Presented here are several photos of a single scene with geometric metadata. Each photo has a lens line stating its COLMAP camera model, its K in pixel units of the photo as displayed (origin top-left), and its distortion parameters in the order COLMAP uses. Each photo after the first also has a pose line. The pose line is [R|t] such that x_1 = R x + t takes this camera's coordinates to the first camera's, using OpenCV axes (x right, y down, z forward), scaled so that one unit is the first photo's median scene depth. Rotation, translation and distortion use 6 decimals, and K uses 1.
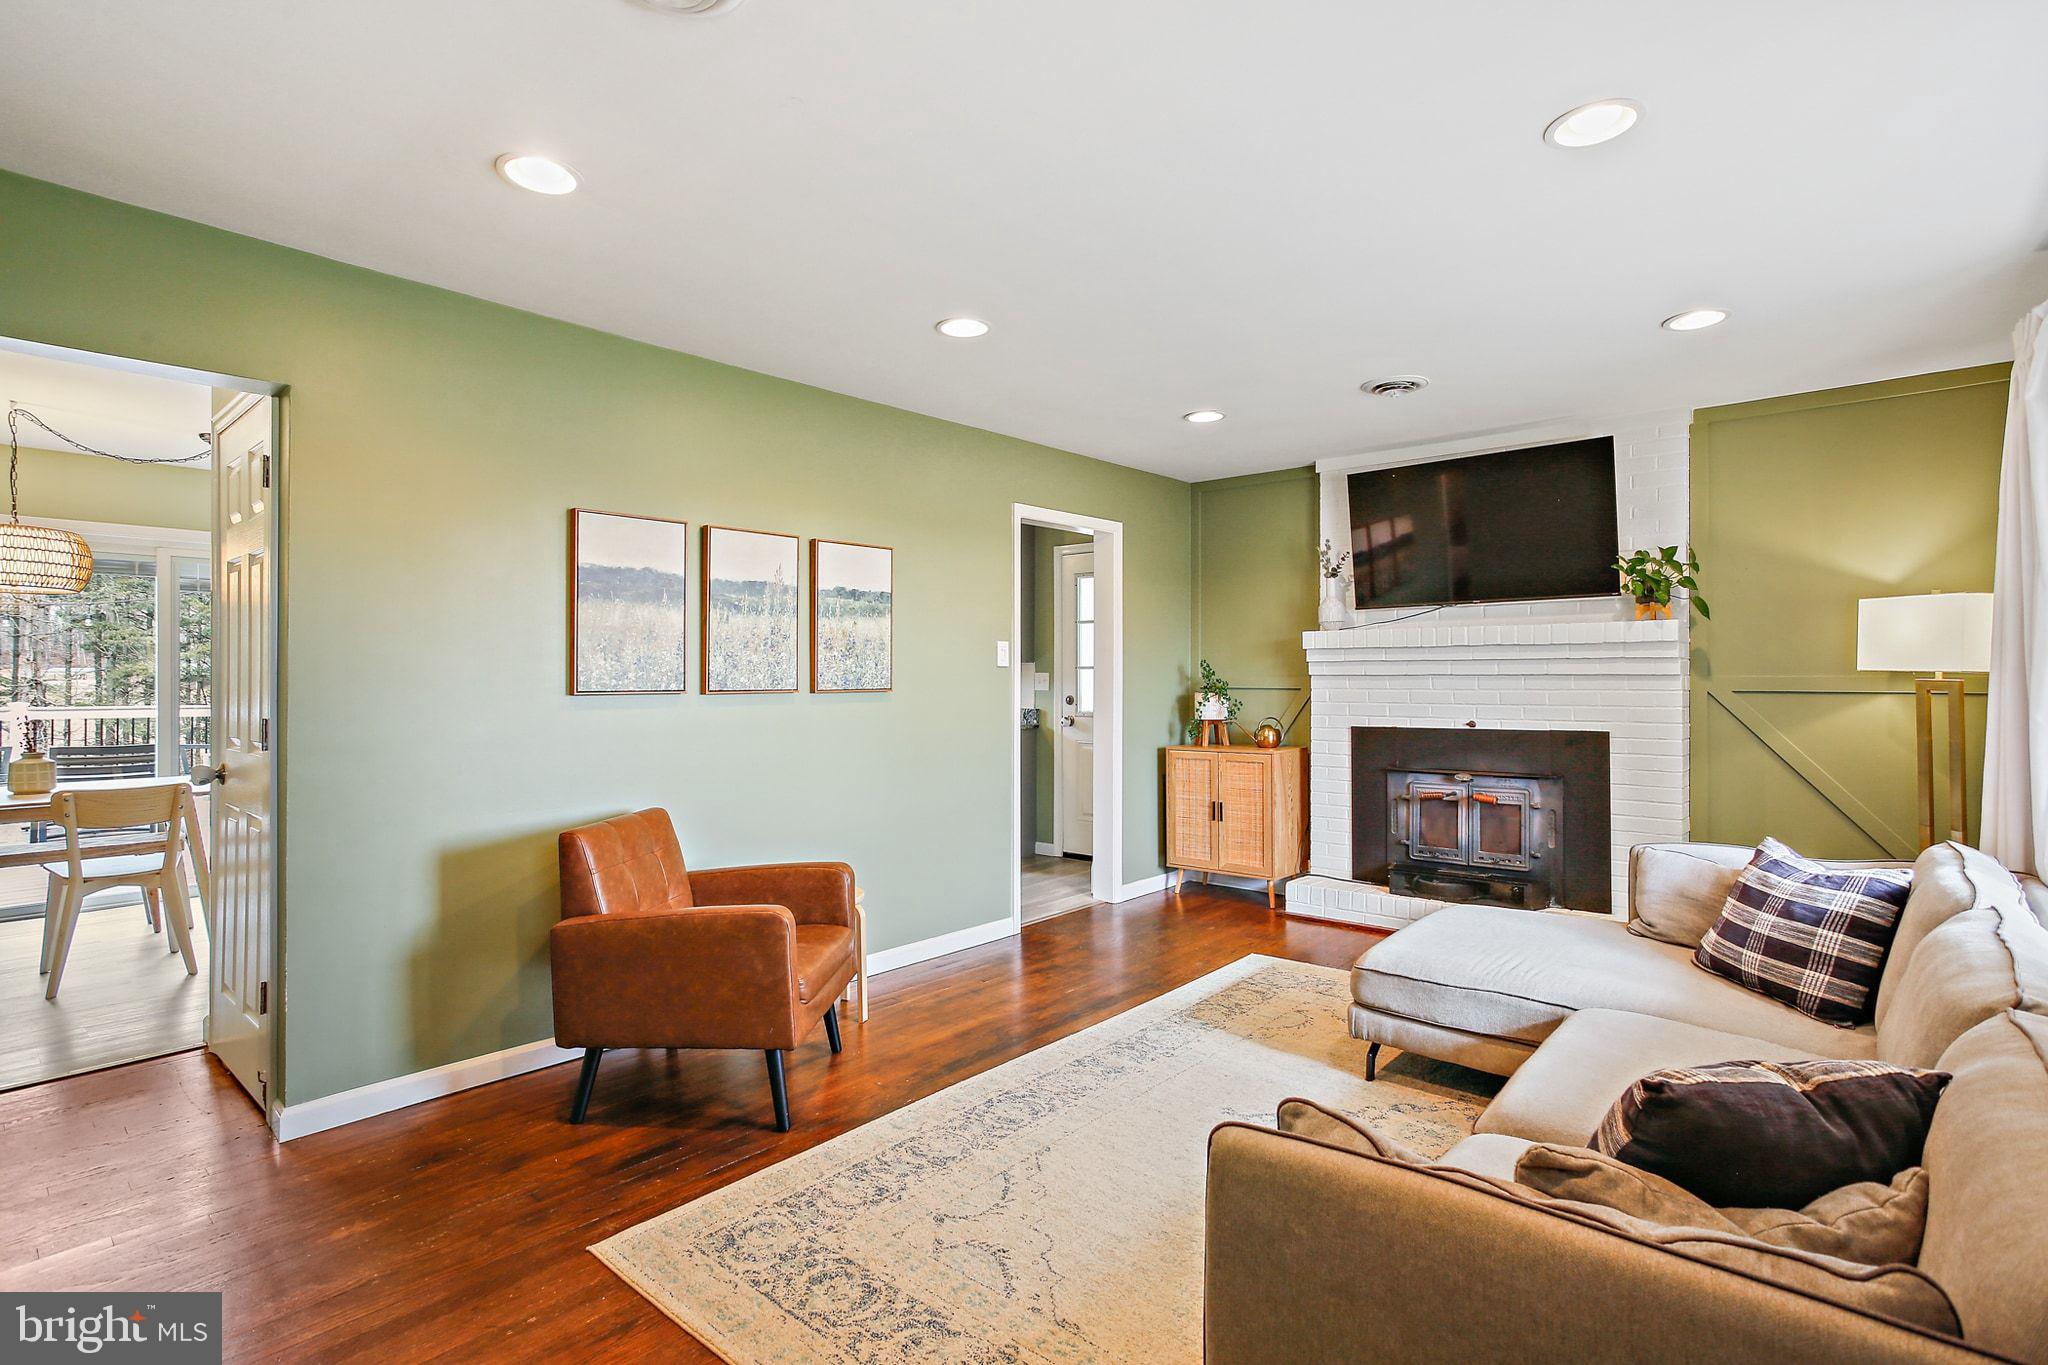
lens RADIAL K [[994.8, 0, 1010.3], [0, 994.8, 666.2], [0, 0, 1]] dist [-0.056600, 0.037810]
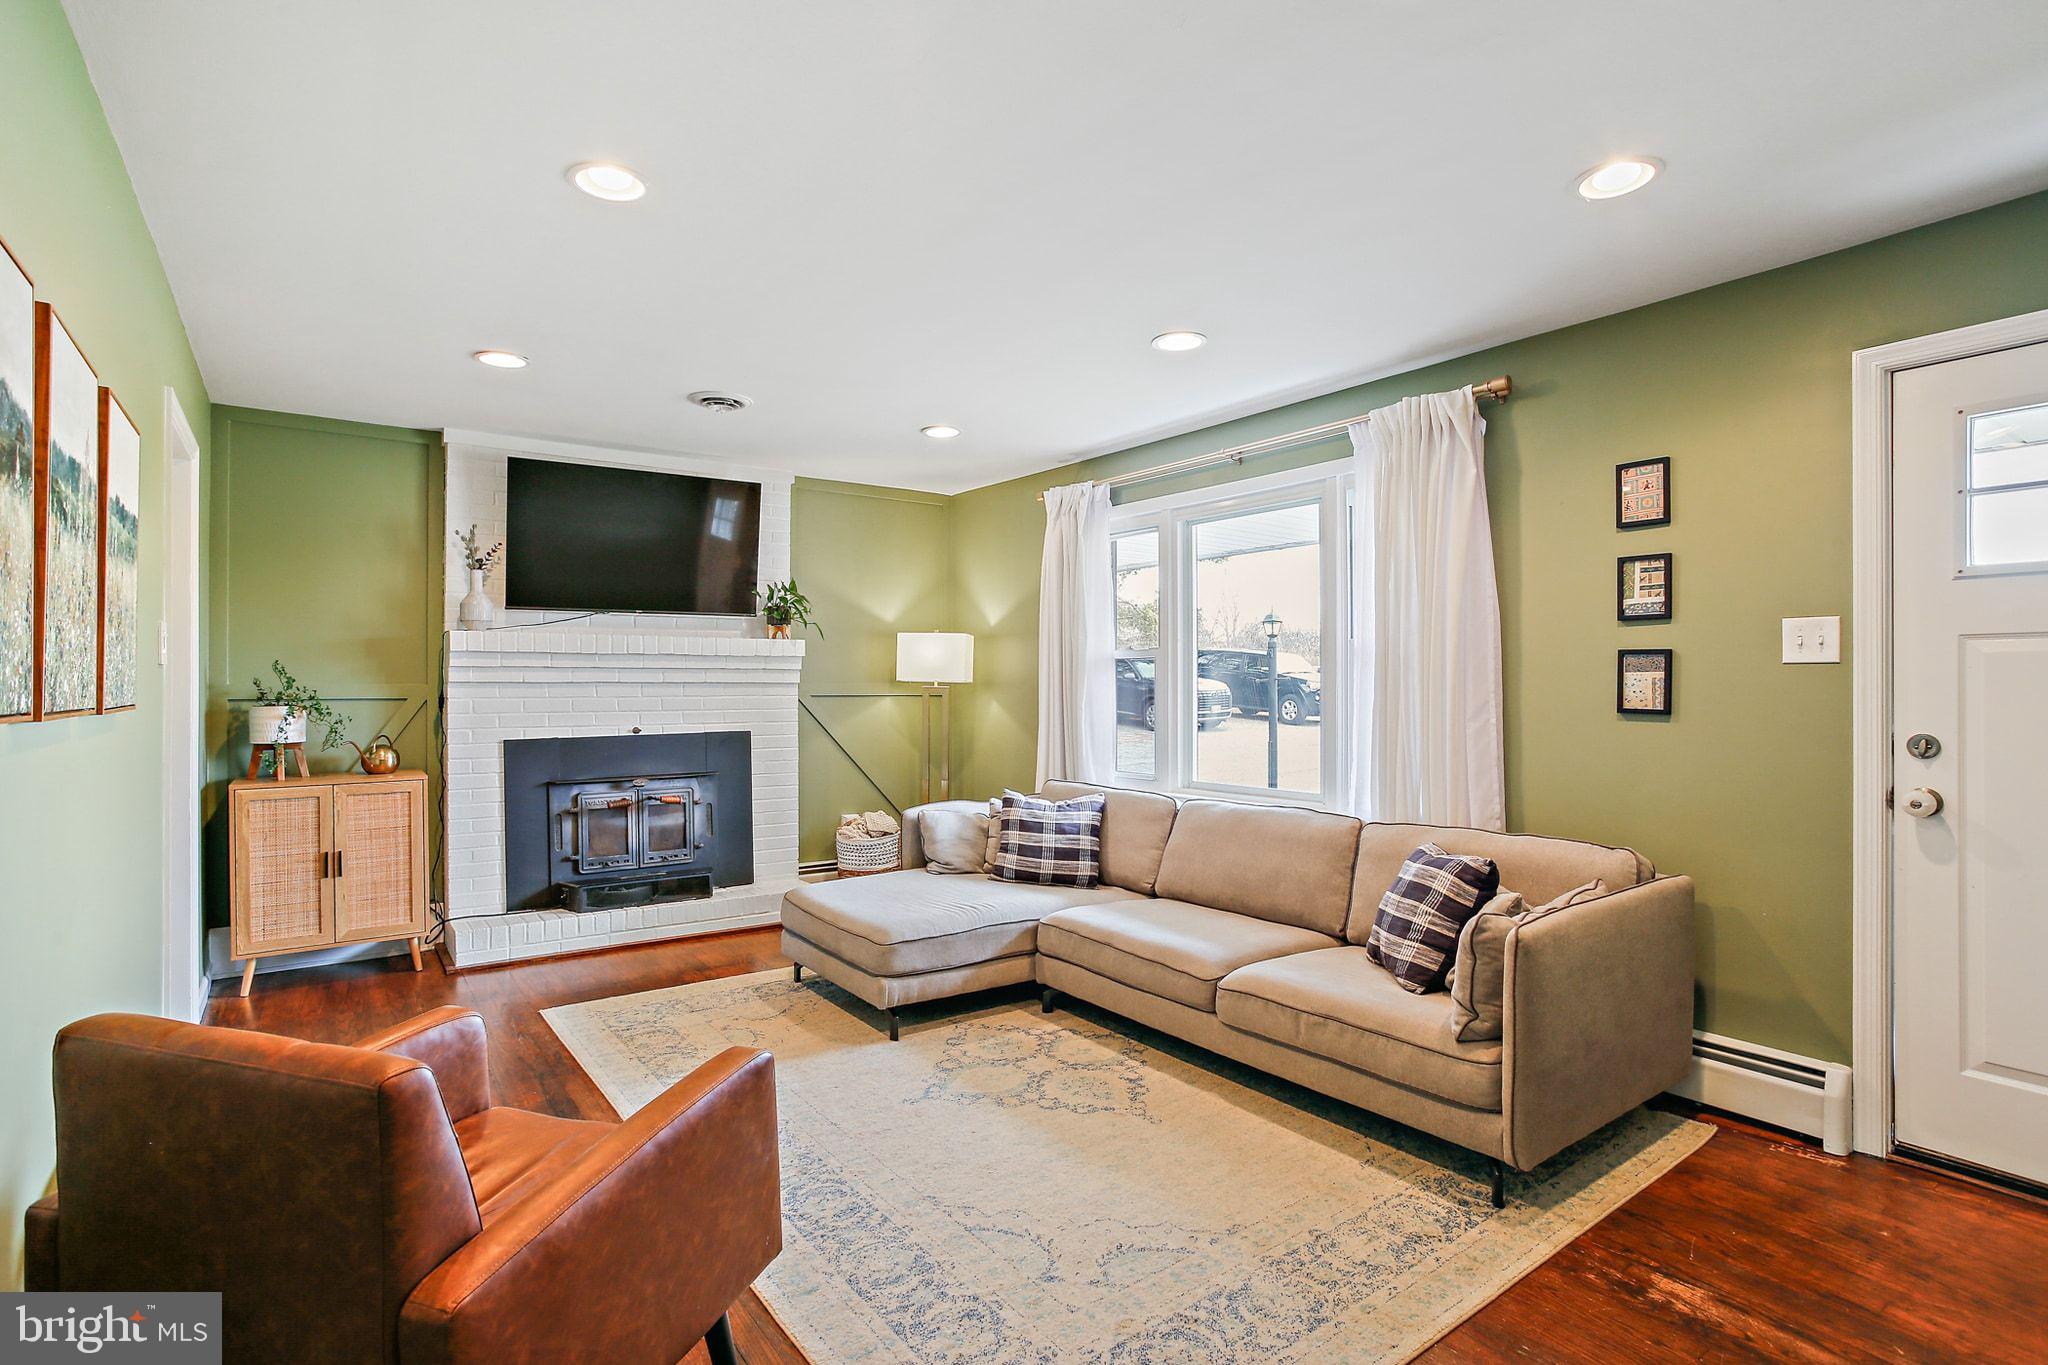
lens RADIAL K [[994.8, 0, 1010.3], [0, 994.8, 666.2], [0, 0, 1]] dist [-0.056600, 0.037810]
pose [[0.215364, 0.019105, 0.976347, -0.463062], [-0.011453, 0.999789, -0.017038, 0.004908], [-0.976467, -0.007513, 0.215537, 0.401432]]
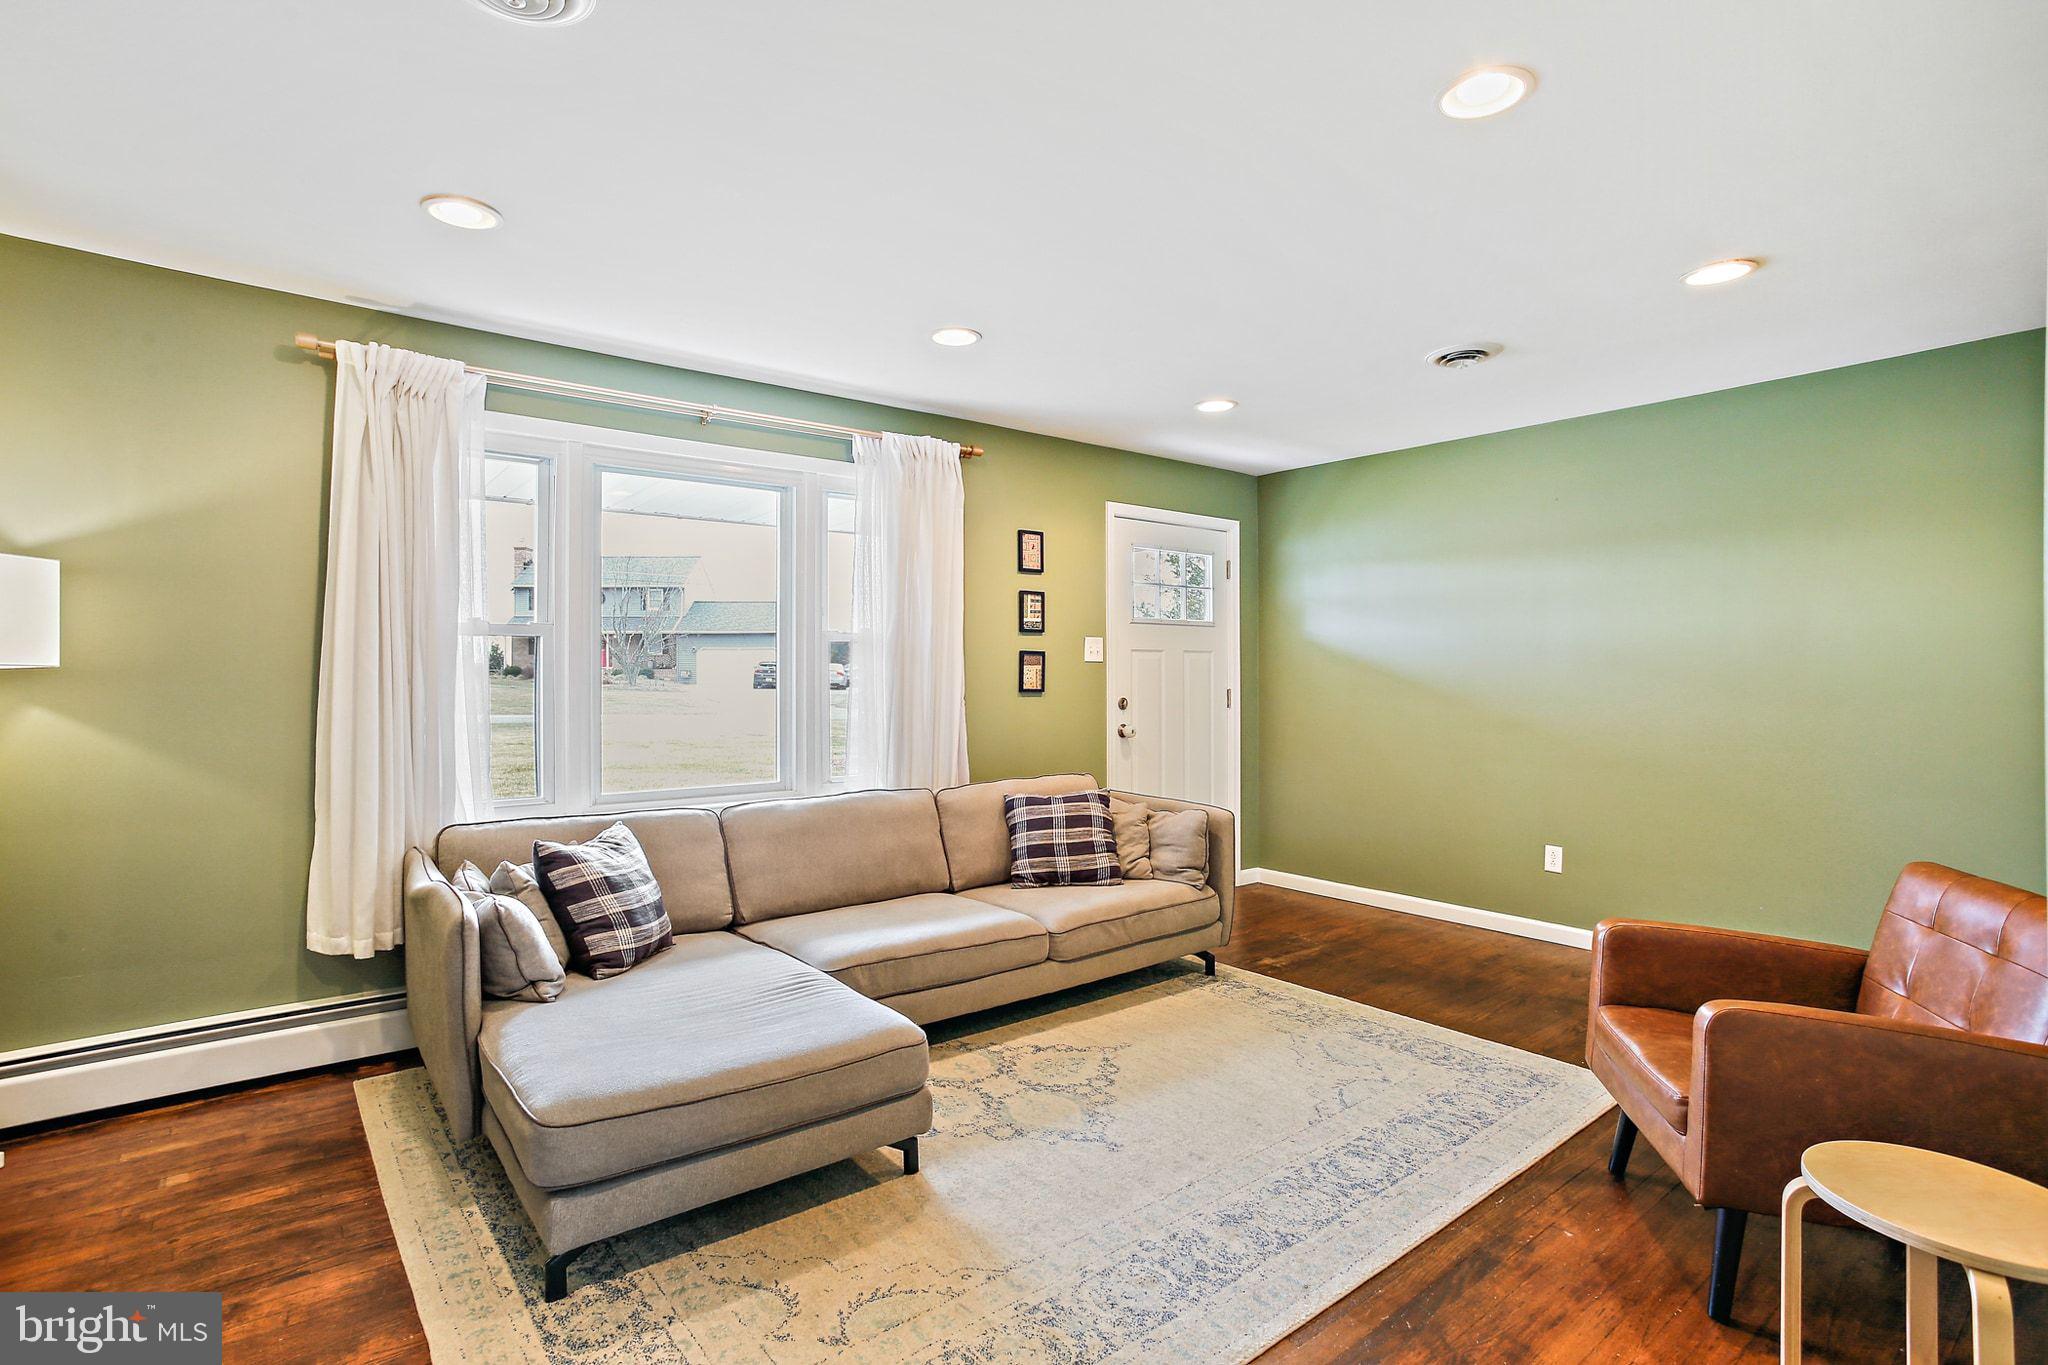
lens RADIAL K [[994.8, 0, 1010.3], [0, 994.8, 666.2], [0, 0, 1]] dist [-0.056600, 0.037810]
pose [[-0.983980, 0.000971, 0.178278, 0.091369], [-0.002099, 0.999853, -0.017029, 0.011154], [-0.178269, -0.017130, -0.983833, 1.144878]]
